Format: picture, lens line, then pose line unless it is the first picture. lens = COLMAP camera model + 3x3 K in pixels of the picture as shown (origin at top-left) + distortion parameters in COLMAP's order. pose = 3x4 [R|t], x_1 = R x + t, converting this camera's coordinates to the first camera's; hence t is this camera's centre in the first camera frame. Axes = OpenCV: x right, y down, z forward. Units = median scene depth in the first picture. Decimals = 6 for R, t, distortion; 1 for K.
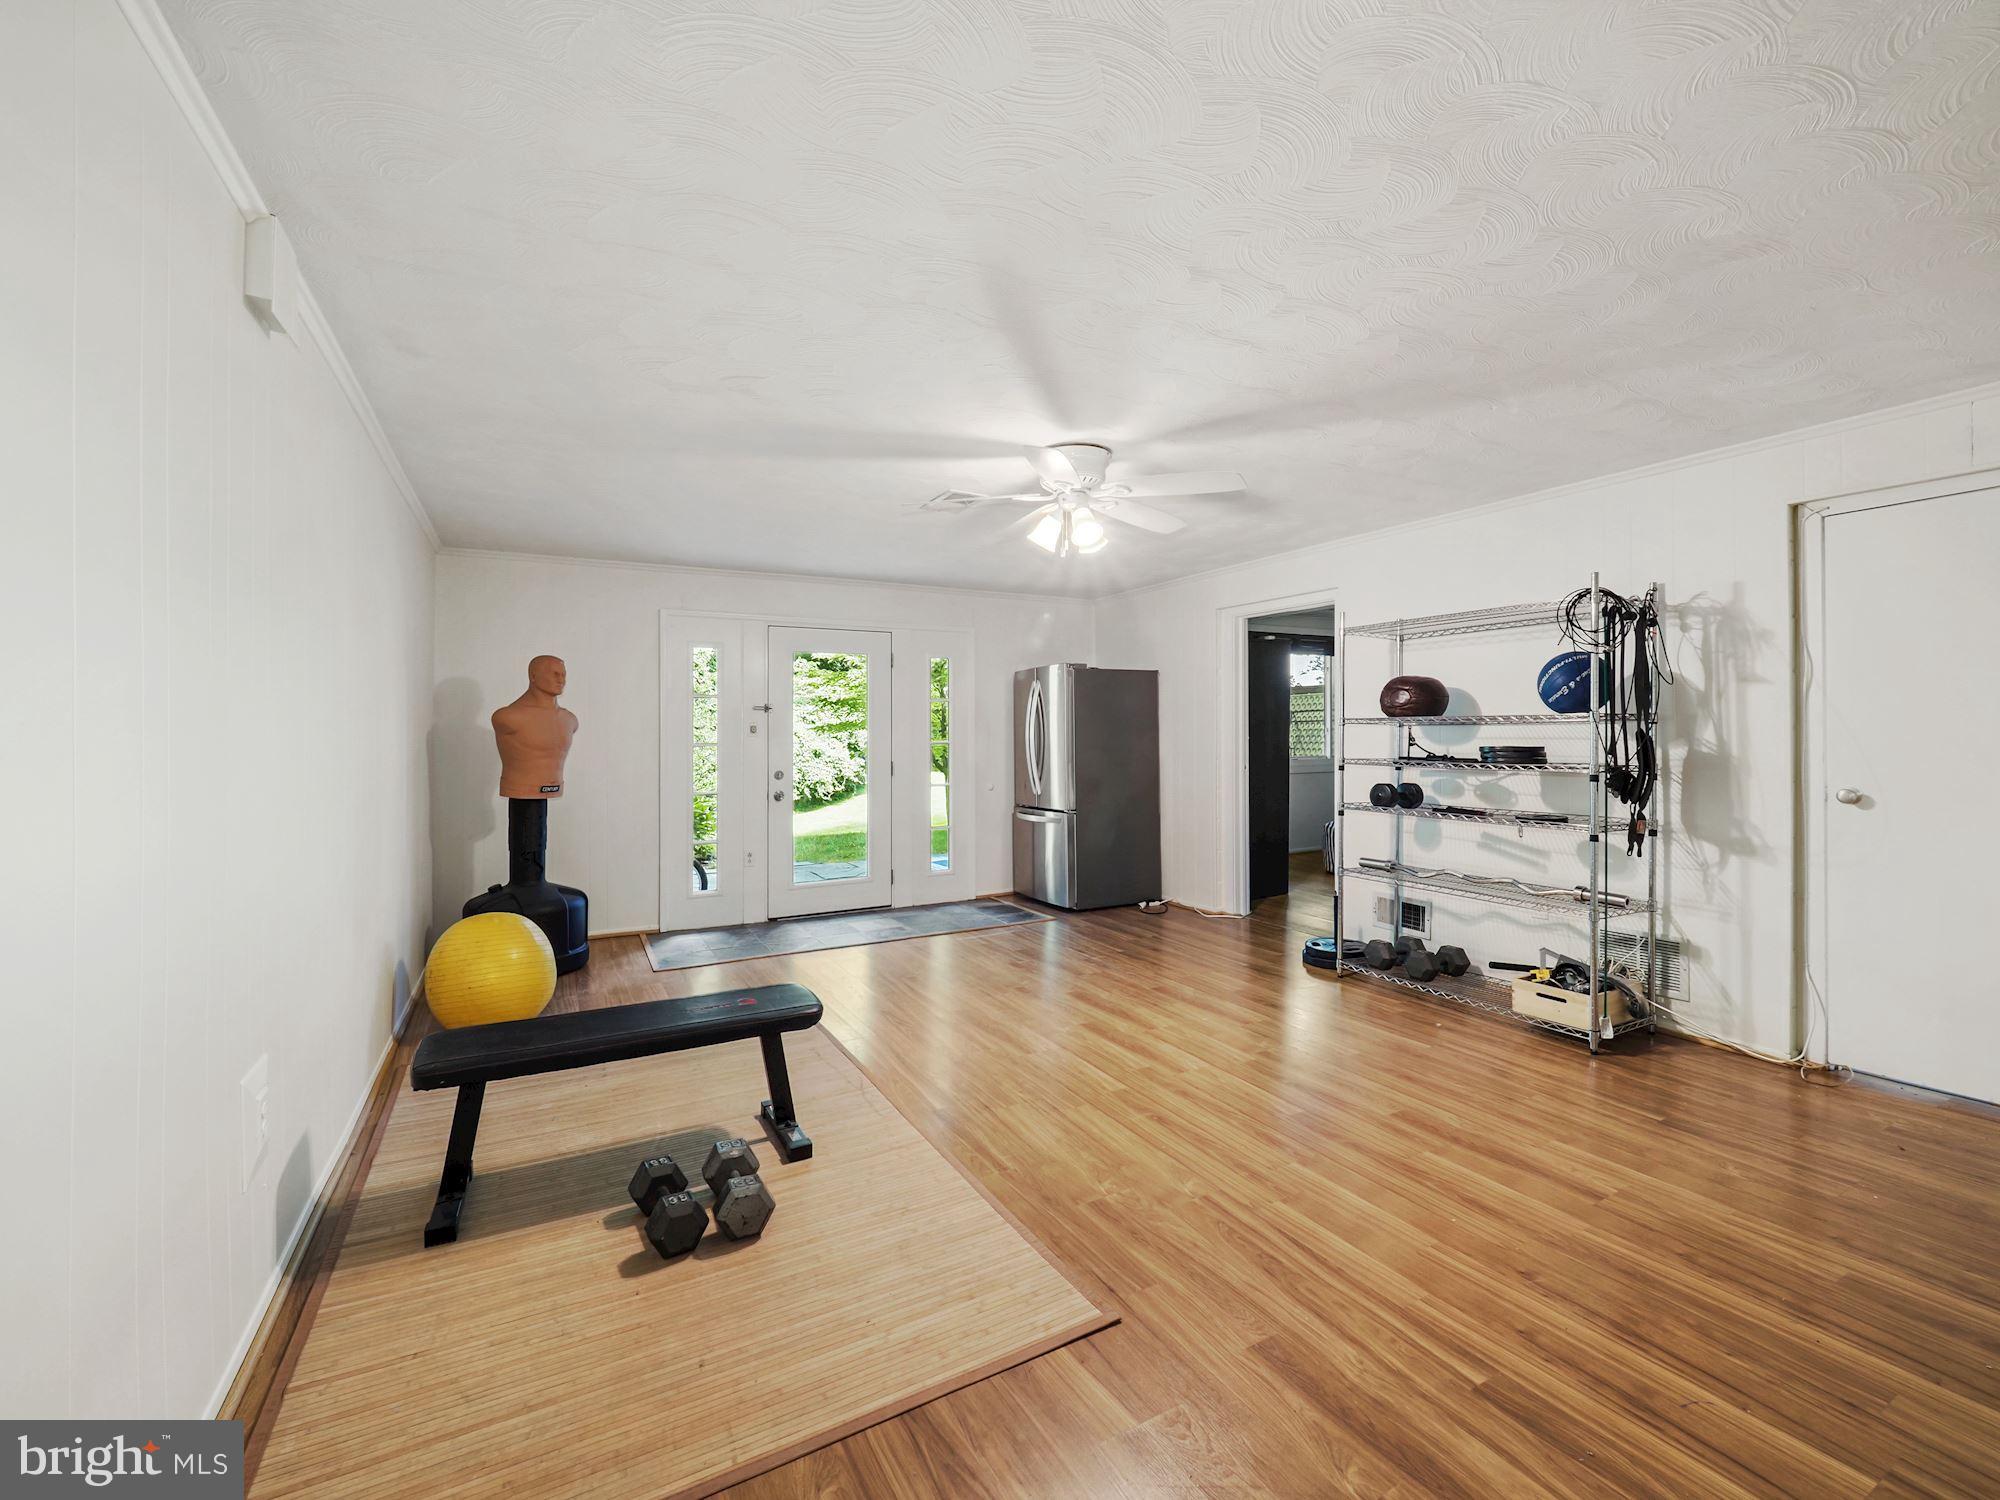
lens RADIAL K [[848.7, 0, 1000.9], [0, 848.7, 737.4], [0, 0, 1]] dist [0.001394, 0.000446]
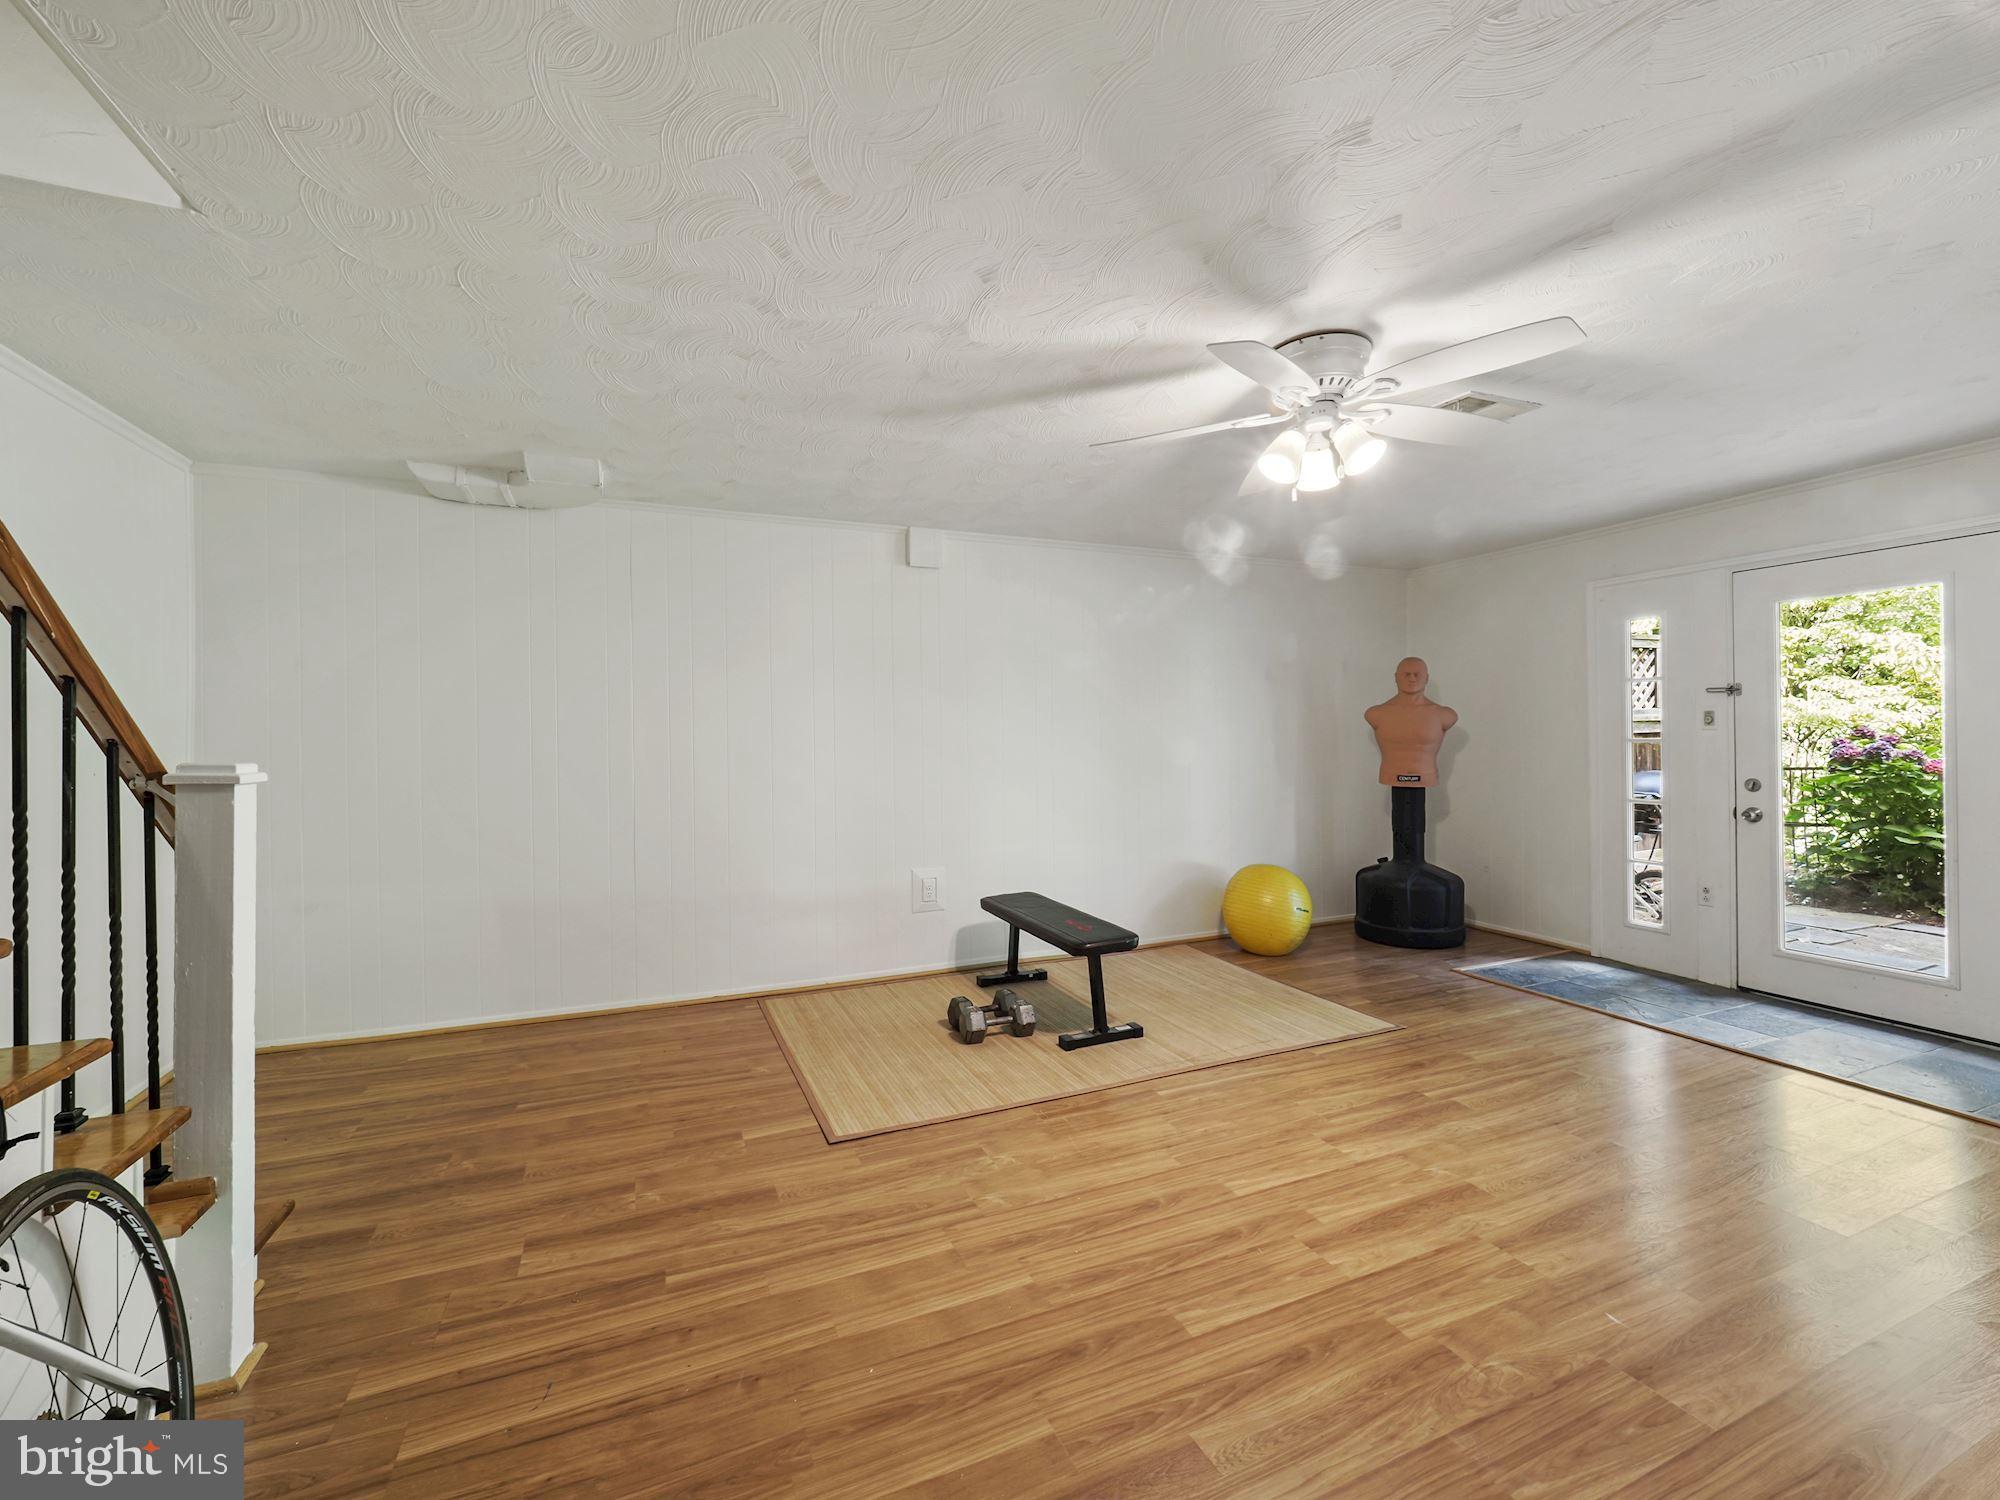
lens RADIAL K [[848.7, 0, 1000.9], [0, 848.7, 737.4], [0, 0, 1]] dist [0.001394, 0.000446]
pose [[-0.100771, 0.008360, -0.994875, 1.268435], [0.009323, 0.999929, 0.007458, -0.011440], [0.994866, -0.008524, -0.100841, 1.186025]]
